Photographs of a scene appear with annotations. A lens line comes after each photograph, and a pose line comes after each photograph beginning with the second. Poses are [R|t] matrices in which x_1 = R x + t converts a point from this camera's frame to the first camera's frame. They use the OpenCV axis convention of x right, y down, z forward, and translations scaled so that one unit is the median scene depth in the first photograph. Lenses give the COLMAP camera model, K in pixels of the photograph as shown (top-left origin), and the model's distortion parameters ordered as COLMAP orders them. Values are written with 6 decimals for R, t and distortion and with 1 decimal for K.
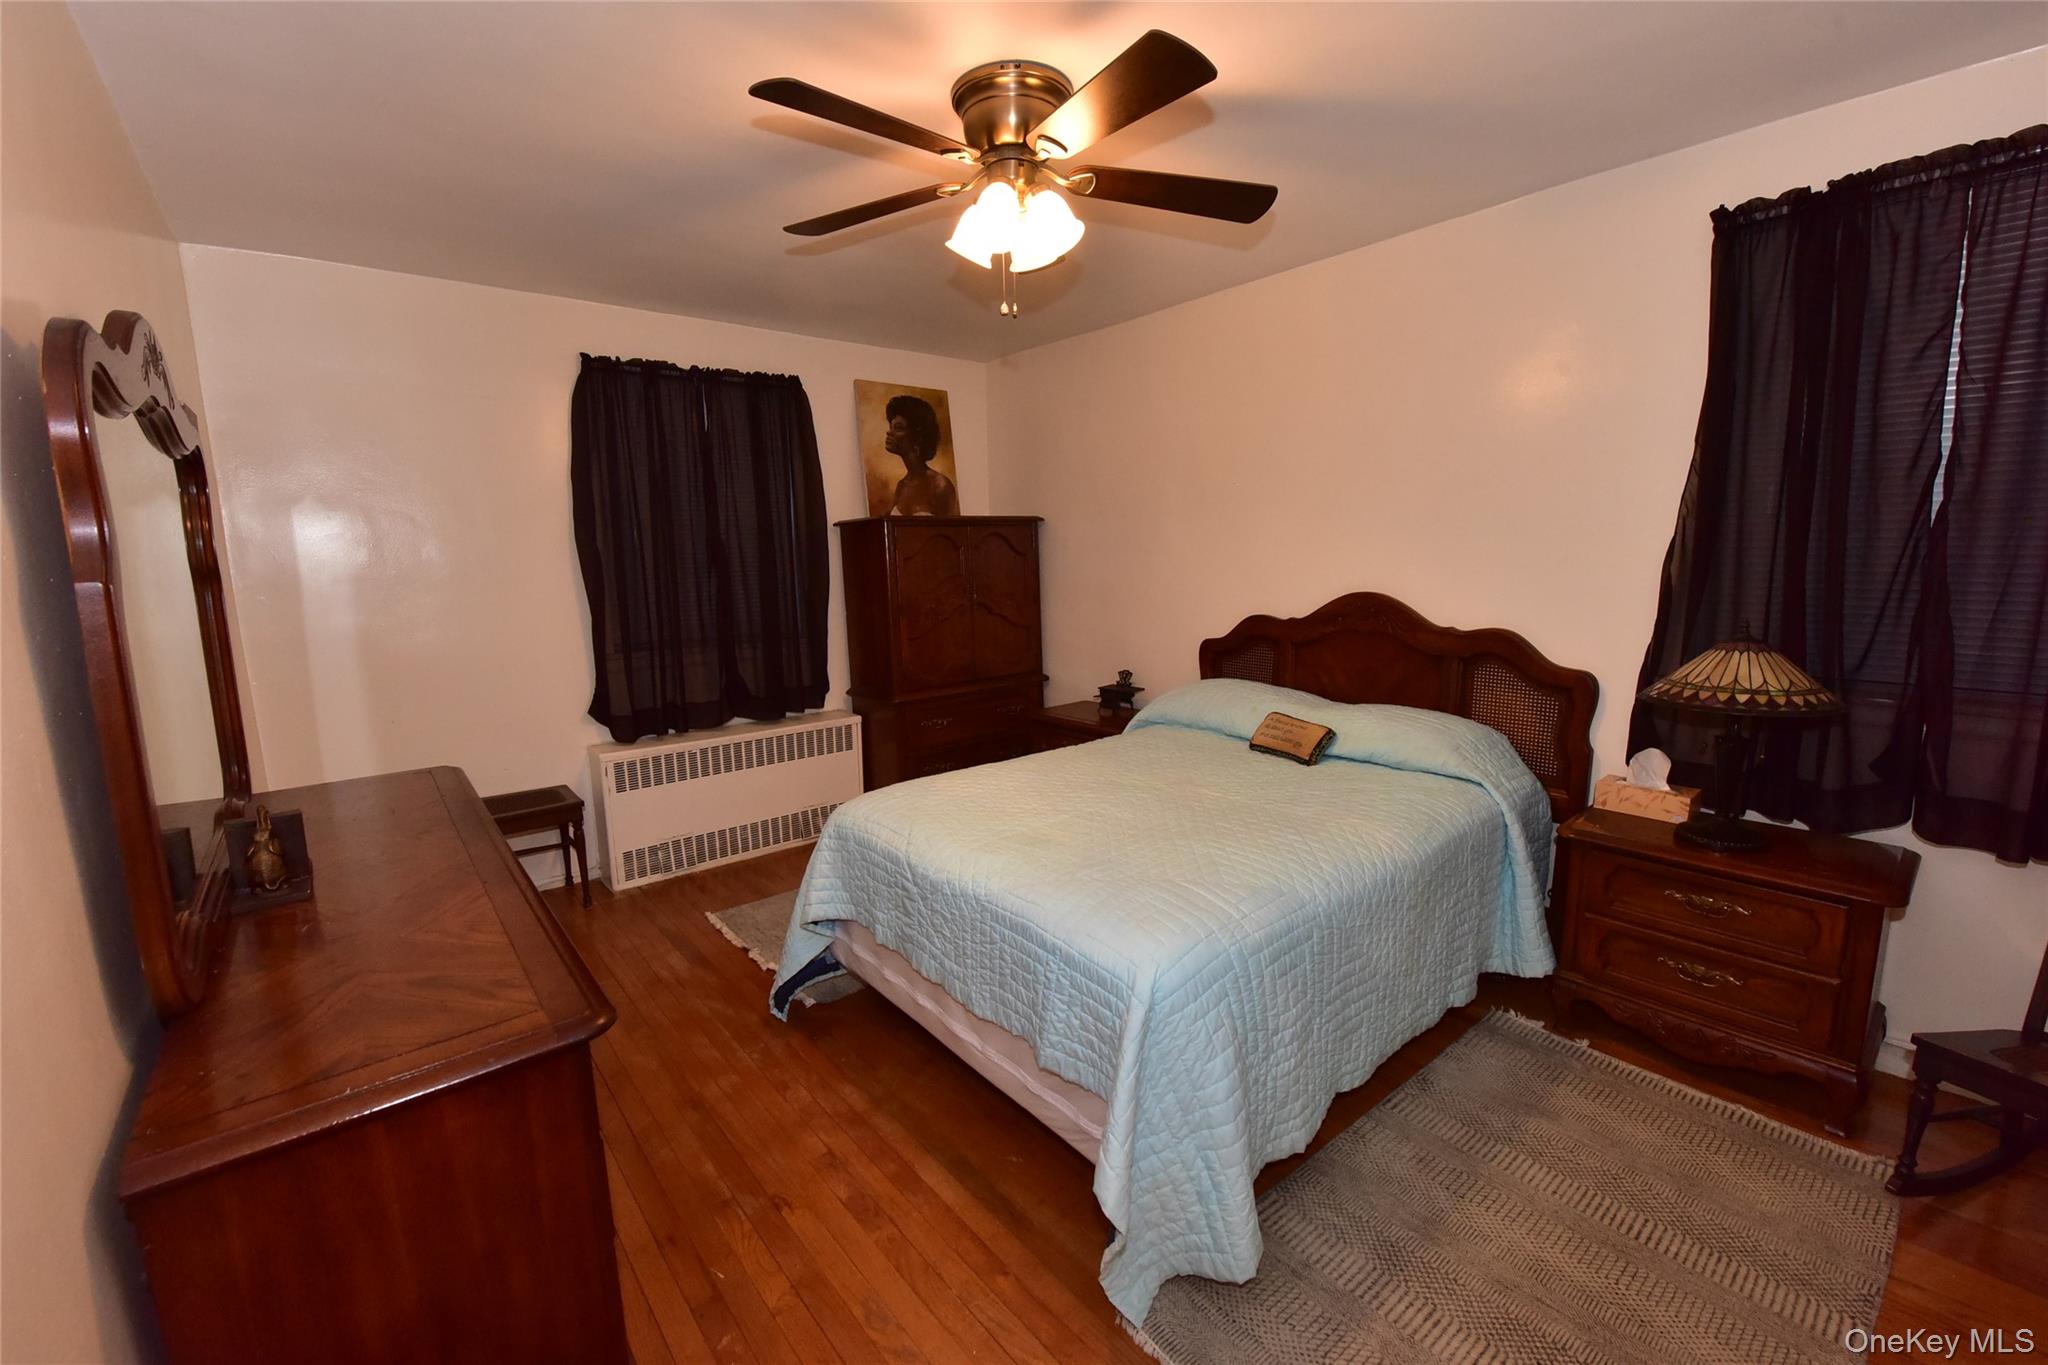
lens RADIAL K [[837.7, 0, 1020.8], [0, 837.7, 683.5], [0, 0, 1]] dist [-0.003392, -0.001063]
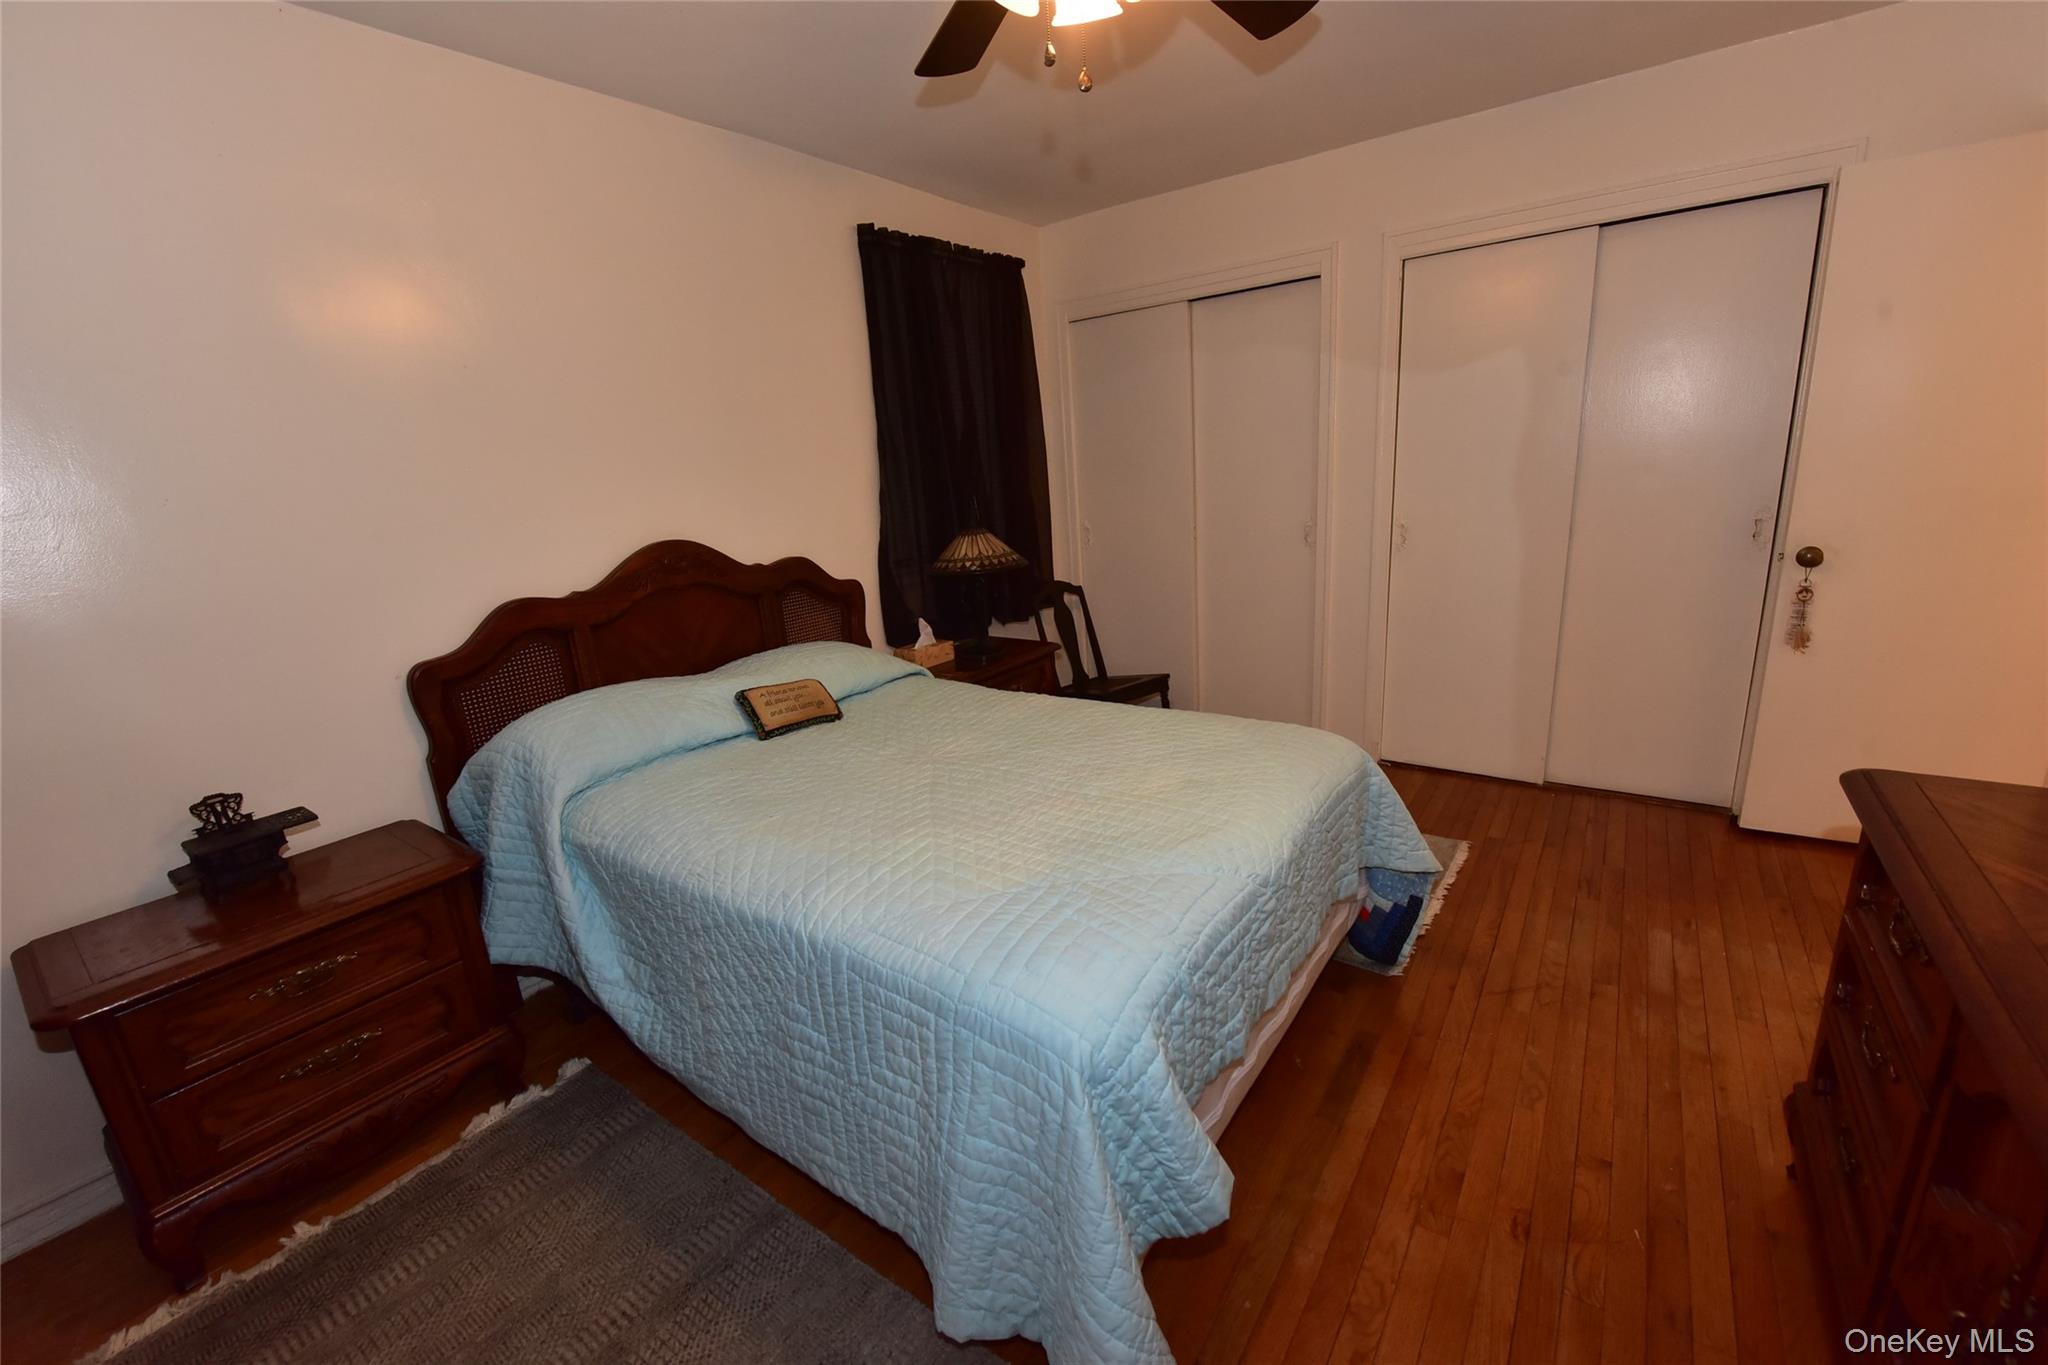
lens RADIAL K [[837.7, 0, 1022.2], [0, 837.7, 679.5], [0, 0, 1]] dist [-0.003392, -0.001063]
pose [[-0.257835, -0.201813, 0.944877, -0.545502], [0.223368, 0.938999, 0.261510, -0.132215], [-0.940015, 0.278481, -0.197028, 0.976565]]
